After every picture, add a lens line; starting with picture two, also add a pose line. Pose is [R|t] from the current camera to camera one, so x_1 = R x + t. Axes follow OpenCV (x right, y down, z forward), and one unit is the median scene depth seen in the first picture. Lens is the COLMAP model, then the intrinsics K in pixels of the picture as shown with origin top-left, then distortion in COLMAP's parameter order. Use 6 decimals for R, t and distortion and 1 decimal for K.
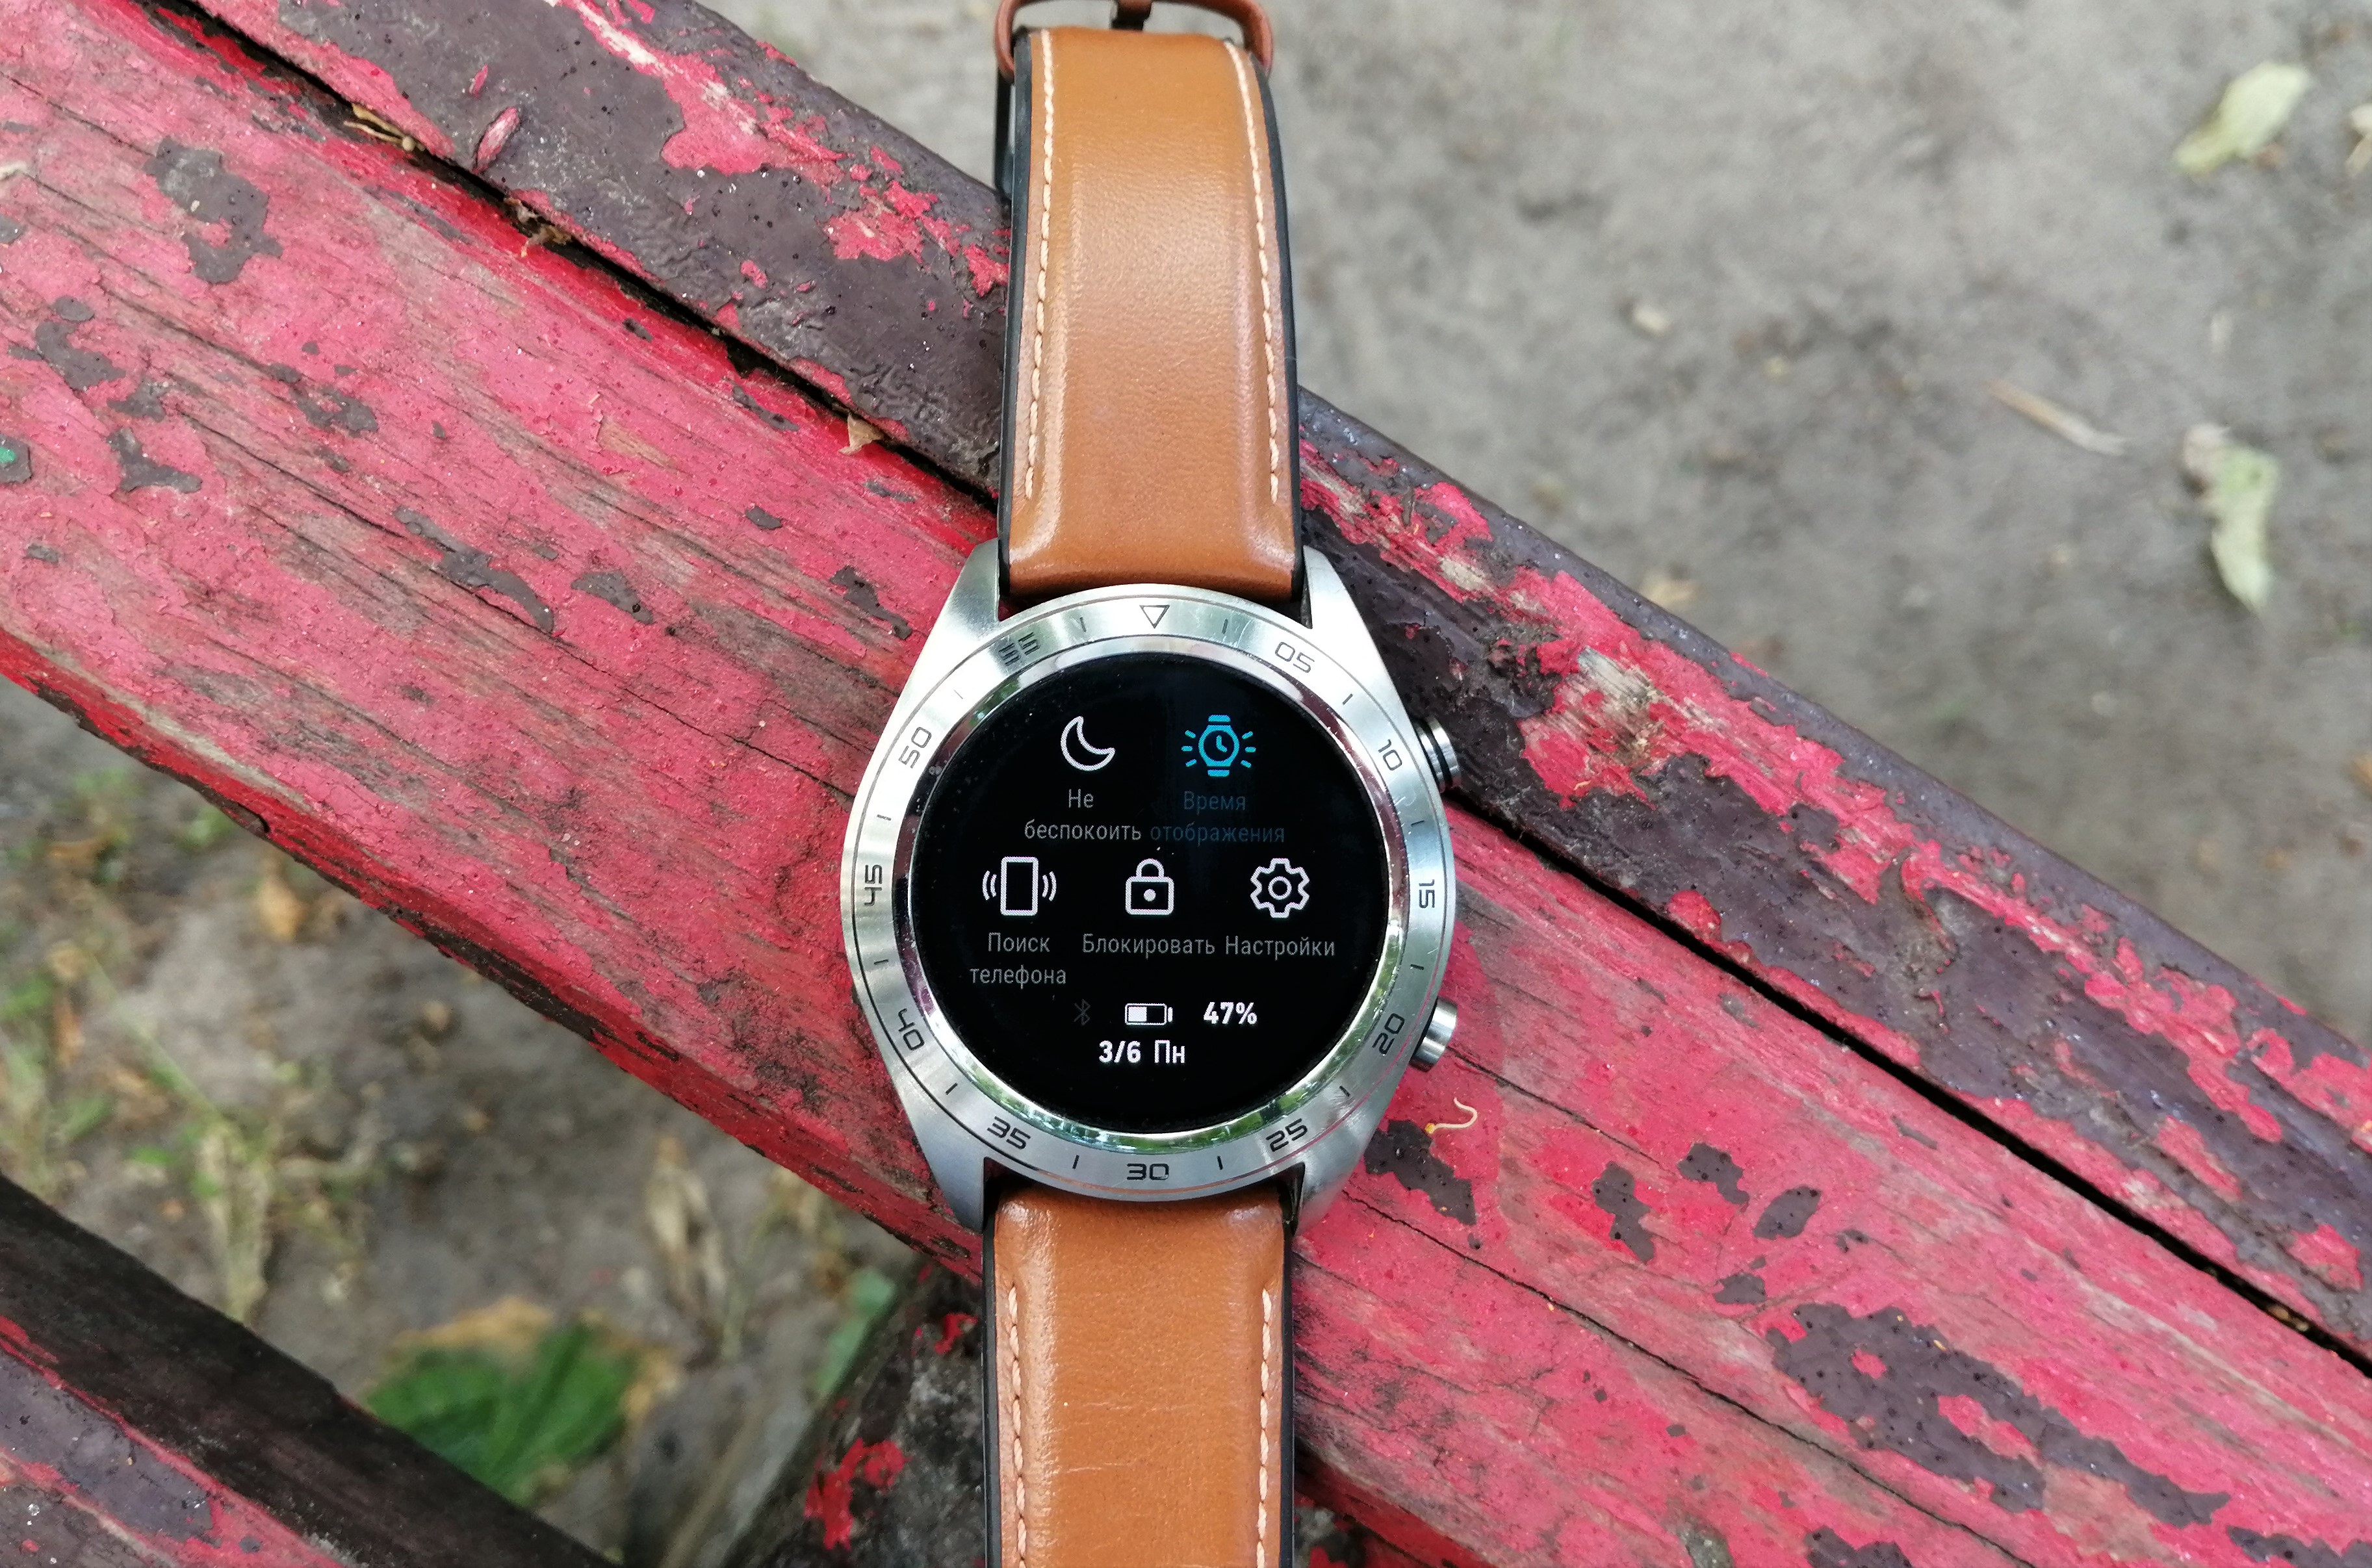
lens RADIAL K [[1995.0, 0, 1119.5], [0, 1995.0, 677.7], [0, 0, 1]] dist [0.022903, -0.123373]
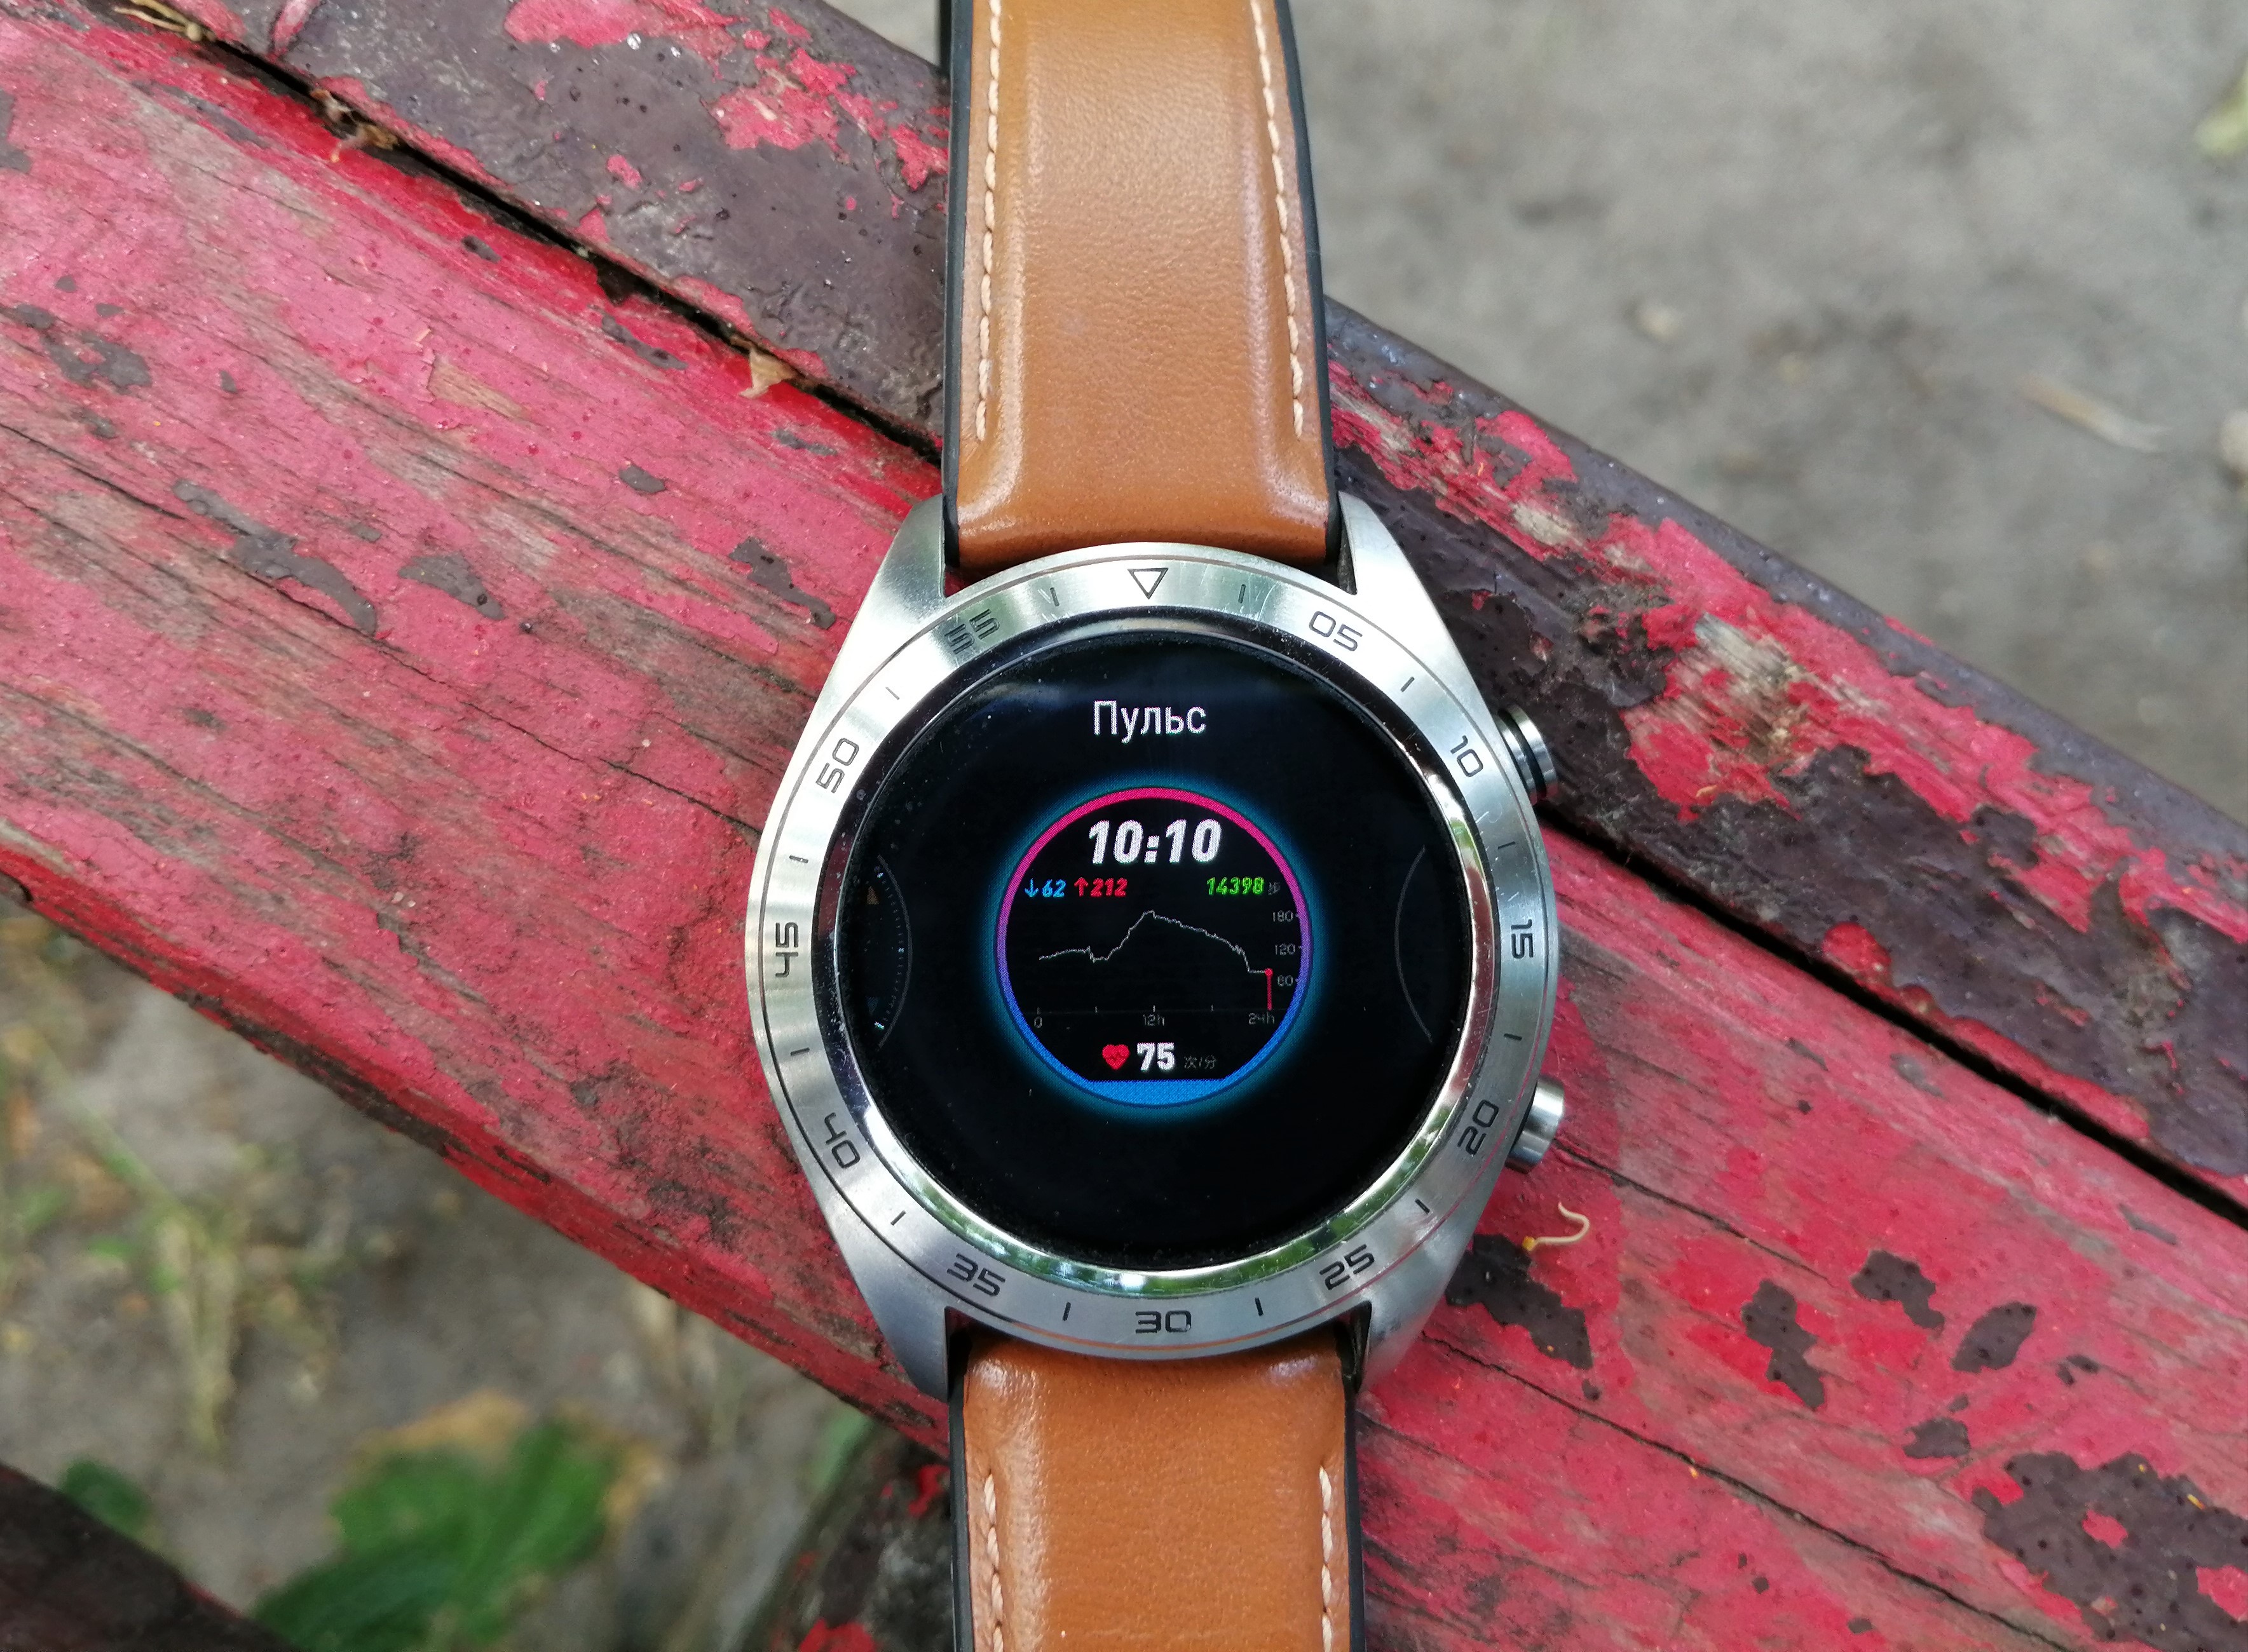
lens RADIAL K [[2014.0, 0, 1088.1], [0, 2014.0, 674.0], [0, 0, 1]] dist [0.002076, -0.093118]
pose [[0.999445, -0.031148, -0.011805, 0.002442], [0.030839, 0.999199, -0.025499, 0.021309], [0.012590, 0.025121, 0.999605, 0.218986]]
